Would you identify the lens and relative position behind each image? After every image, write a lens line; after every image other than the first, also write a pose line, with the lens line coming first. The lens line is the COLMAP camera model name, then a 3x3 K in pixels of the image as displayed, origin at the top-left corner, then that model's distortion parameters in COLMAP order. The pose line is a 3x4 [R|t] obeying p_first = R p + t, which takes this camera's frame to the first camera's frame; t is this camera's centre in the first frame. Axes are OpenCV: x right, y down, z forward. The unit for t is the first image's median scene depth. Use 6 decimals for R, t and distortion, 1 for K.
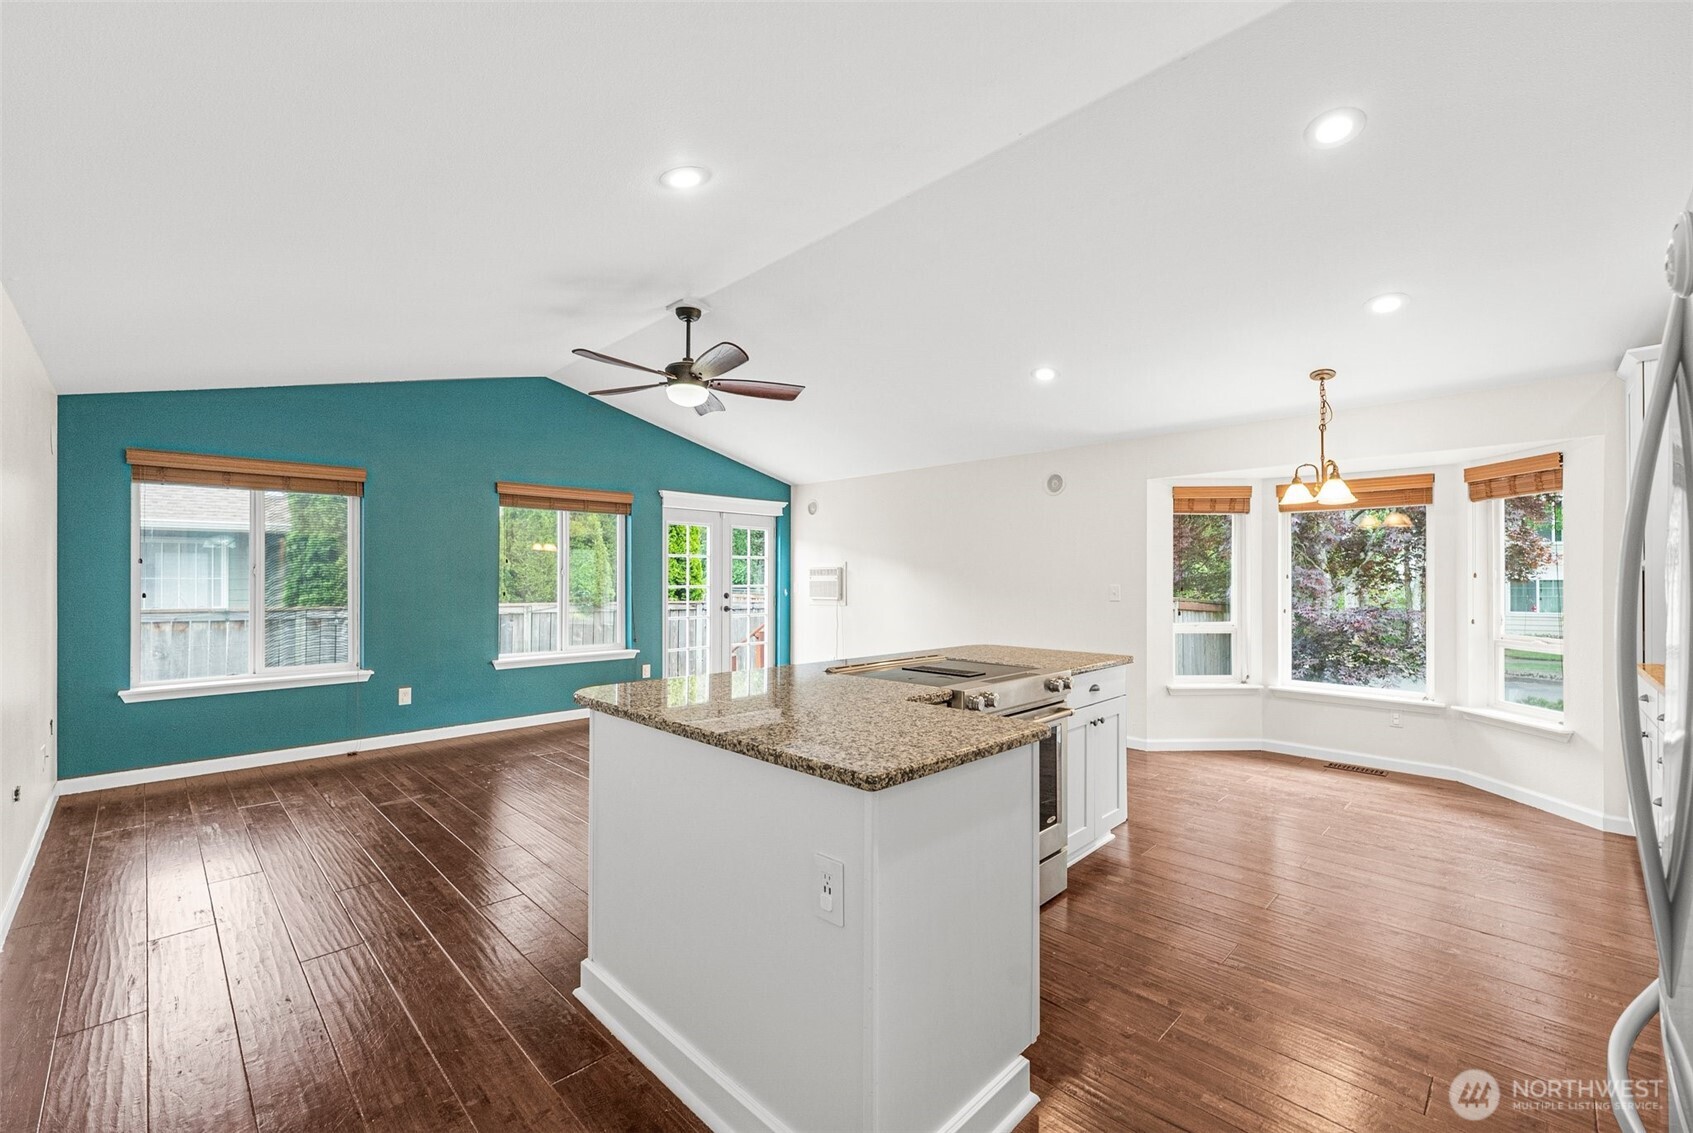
lens RADIAL K [[695.7, 0, 853.0], [0, 695.7, 572.1], [0, 0, 1]] dist [0.002796, 0.000608]
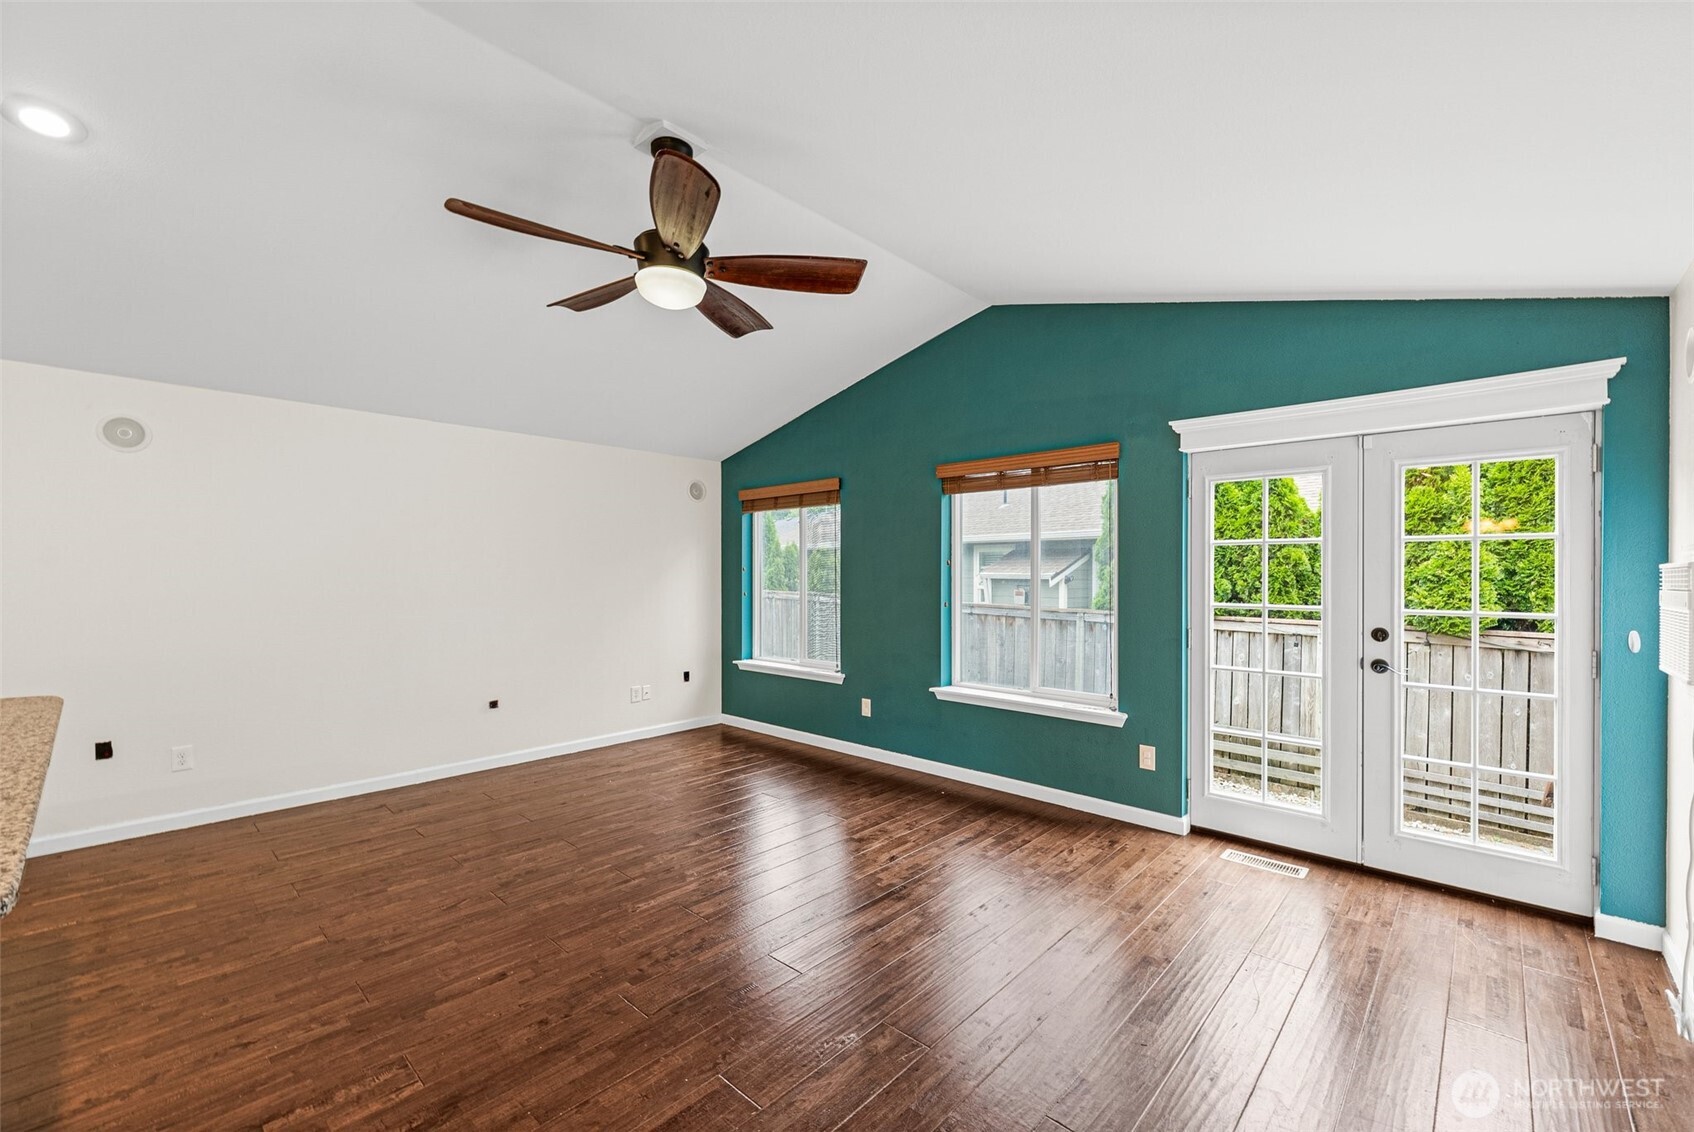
lens RADIAL K [[701.3, 0, 856.5], [0, 701.3, 574.4], [0, 0, 1]] dist [0.000969, -0.000023]
pose [[0.037244, 0.001793, -0.999305, 0.254387], [0.004801, 0.999987, 0.001973, -0.004578], [0.999295, -0.004871, 0.037234, 0.768475]]
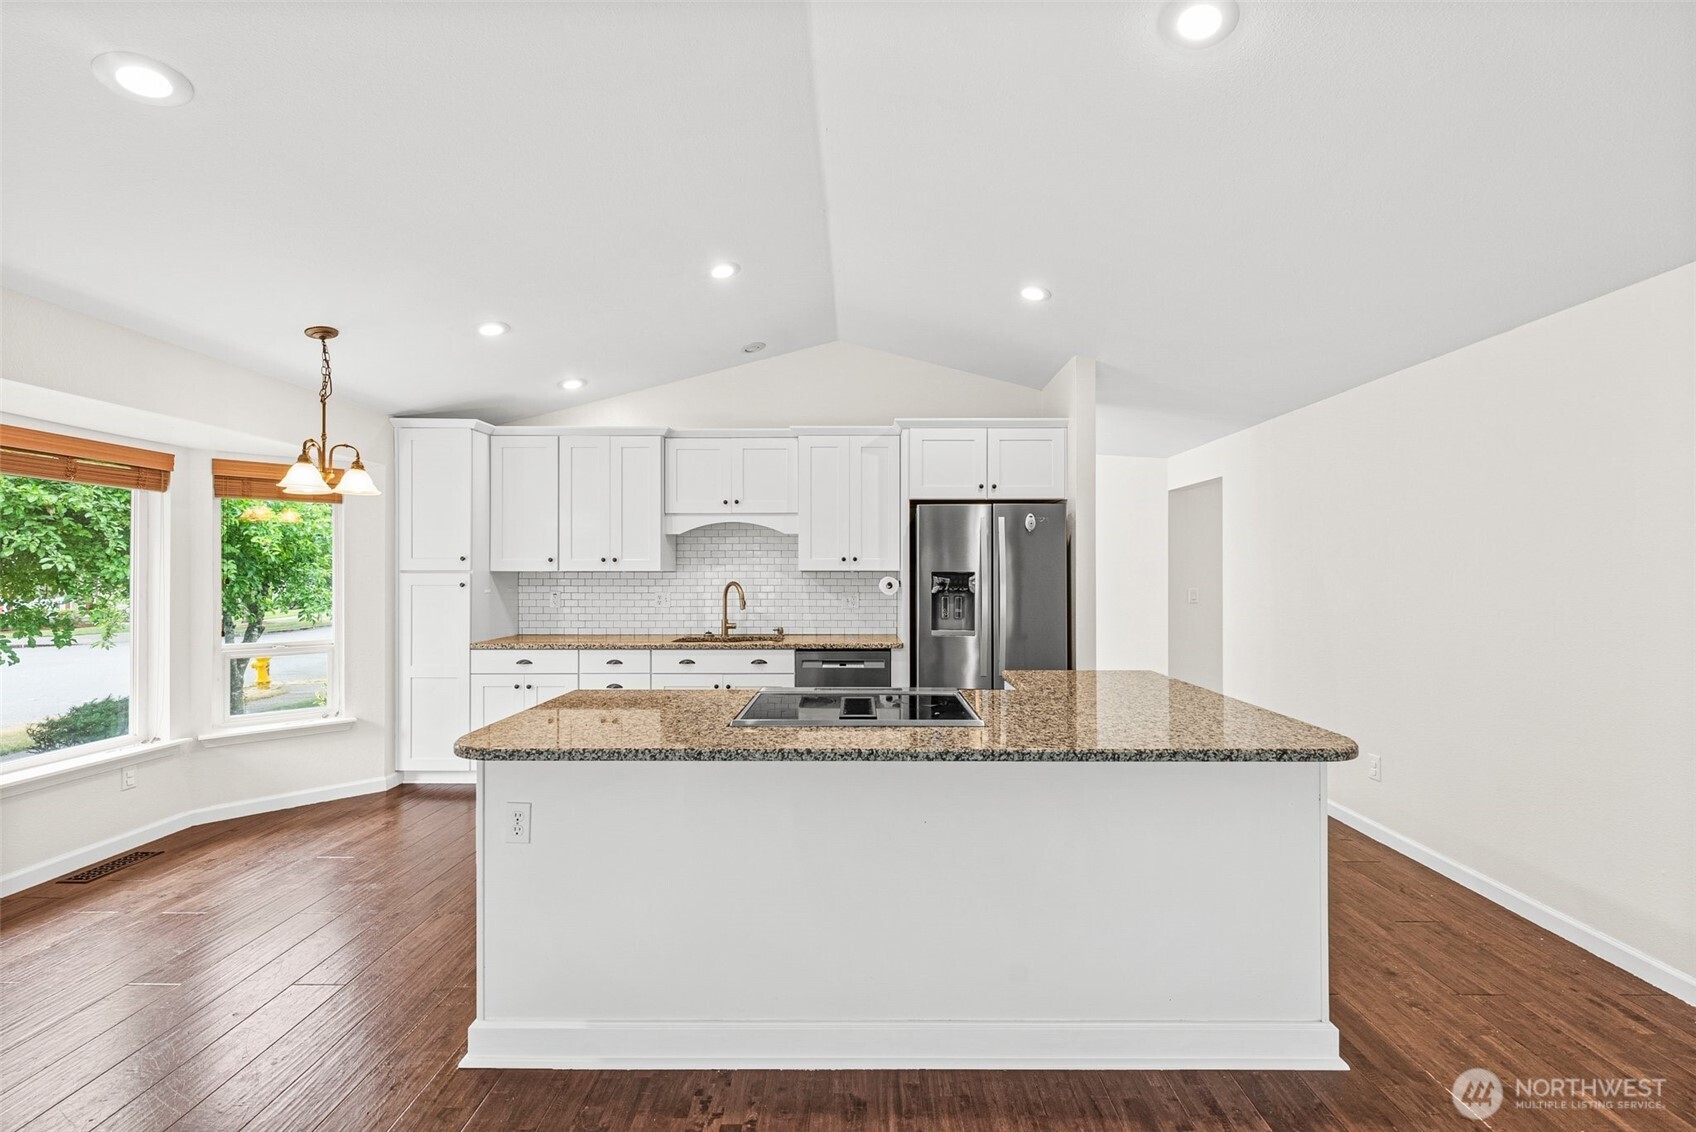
lens RADIAL K [[691.9, 0, 857.4], [0, 691.9, 568.5], [0, 0, 1]] dist [0.001662, 0.000325]
pose [[-0.698297, 0.002725, 0.715803, -0.195755], [-0.006726, 0.999924, -0.010369, -0.005546], [-0.715776, -0.012055, -0.698226, 0.675017]]
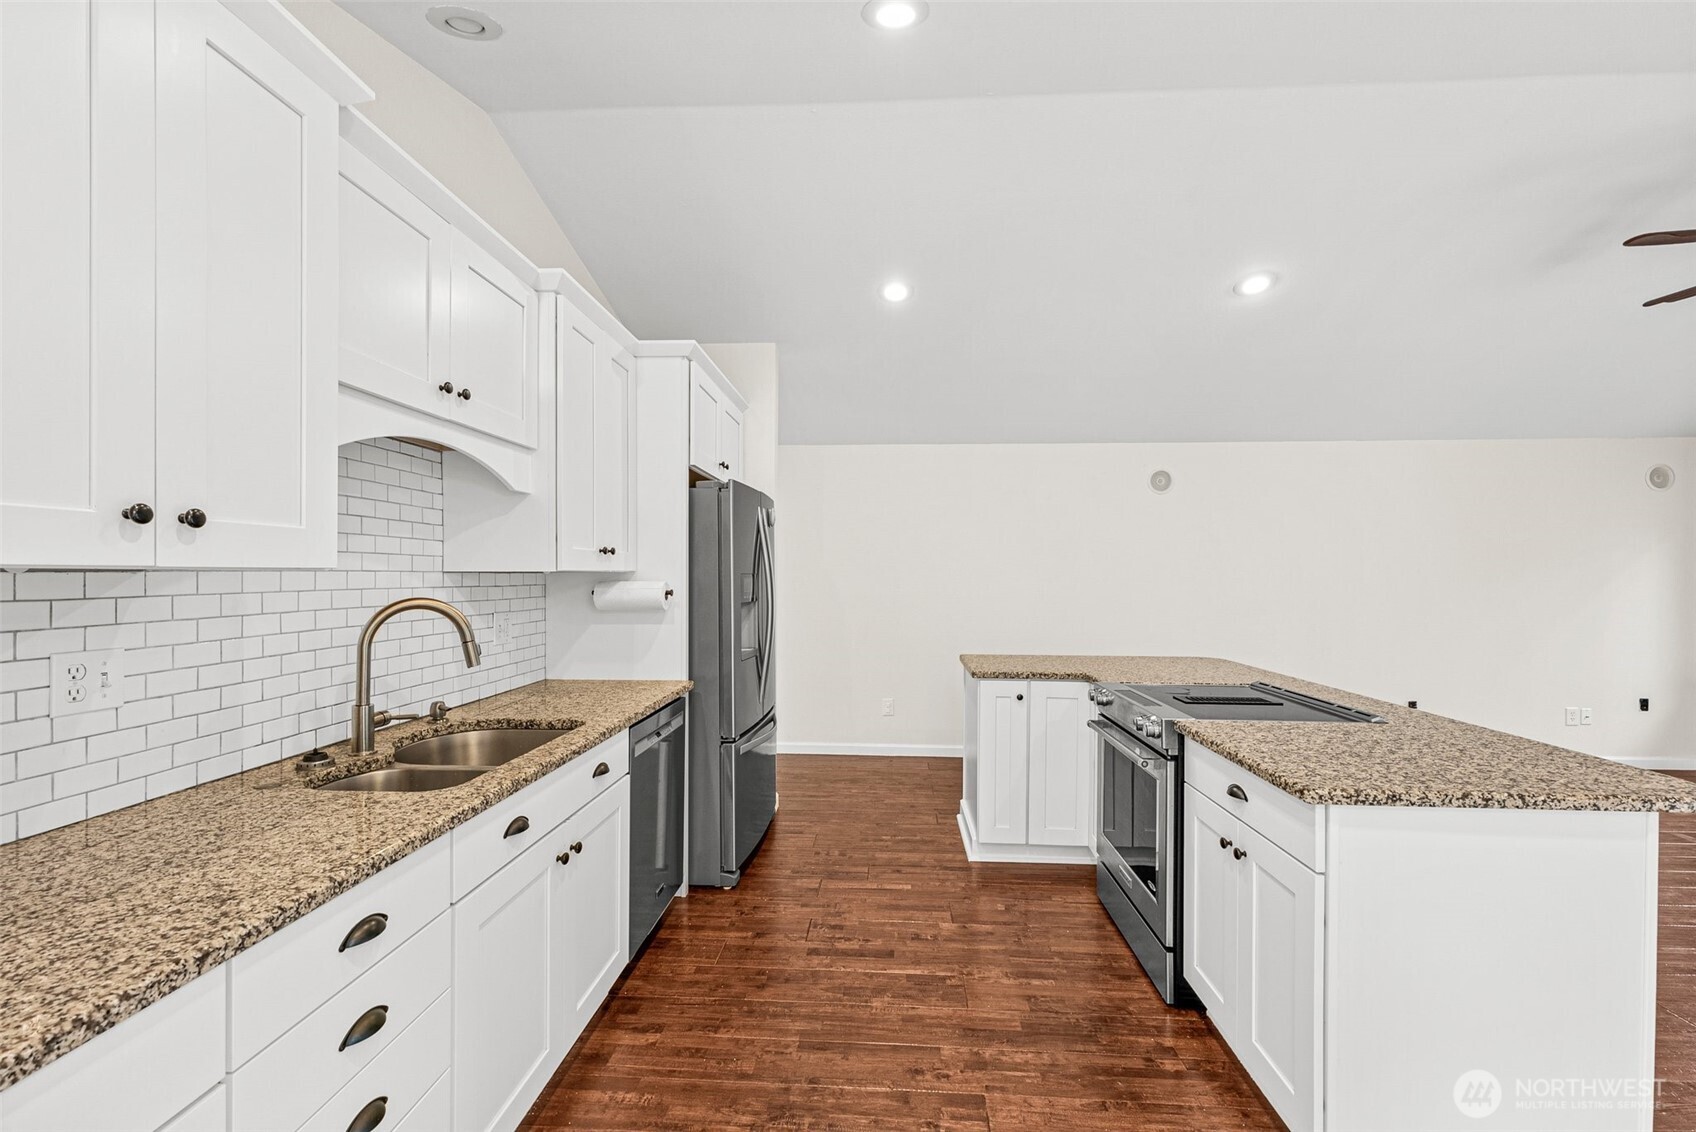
lens RADIAL K [[695.5, 0, 853.7], [0, 695.5, 577.4], [0, 0, 1]] dist [0.000464, 0.000194]
pose [[-0.751665, -0.001289, -0.659544, 0.462742], [0.001035, 0.999995, -0.003134, -0.005724], [0.659545, -0.003038, -0.751659, 0.583170]]
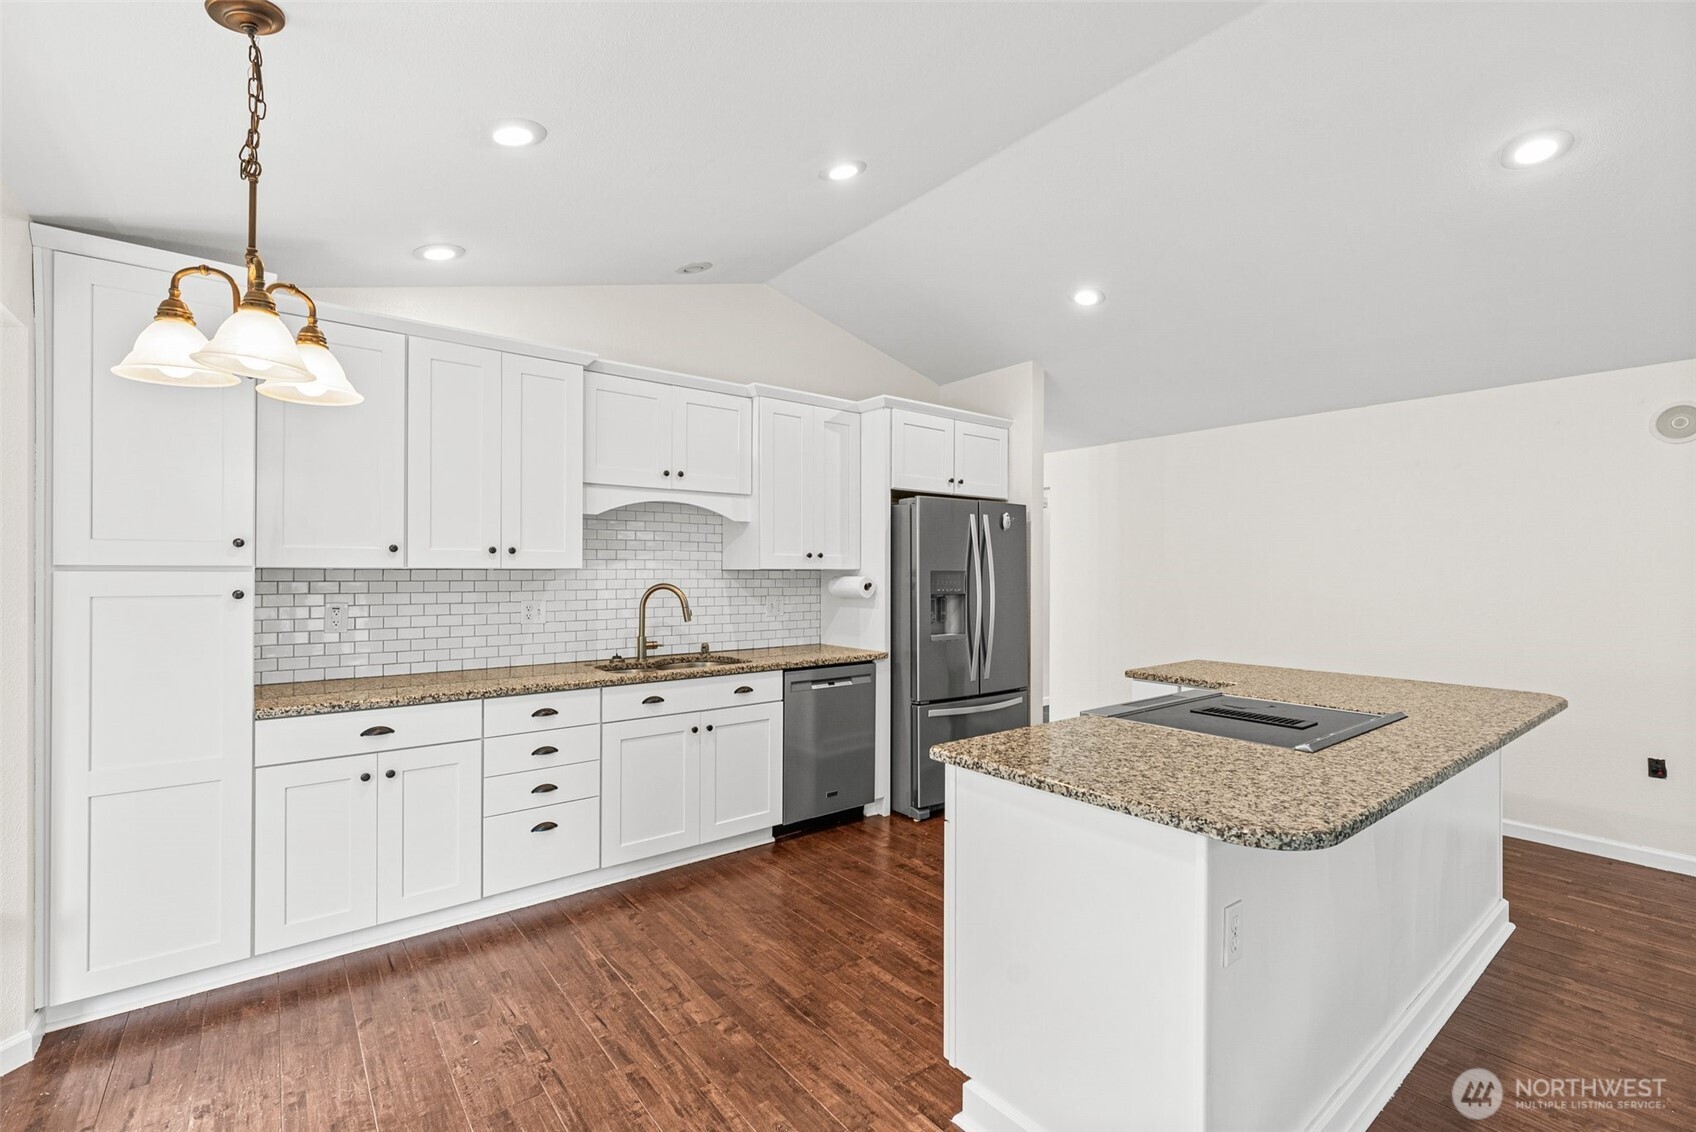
lens RADIAL K [[746.7, 0, 858.1], [0, 746.7, 568.3], [0, 0, 1]] dist [0.000253, -0.000593]
pose [[-0.993327, -0.004409, 0.115249, 0.200697], [-0.005748, 0.999920, -0.011284, -0.004550], [-0.115190, -0.011871, -0.993273, 0.806256]]
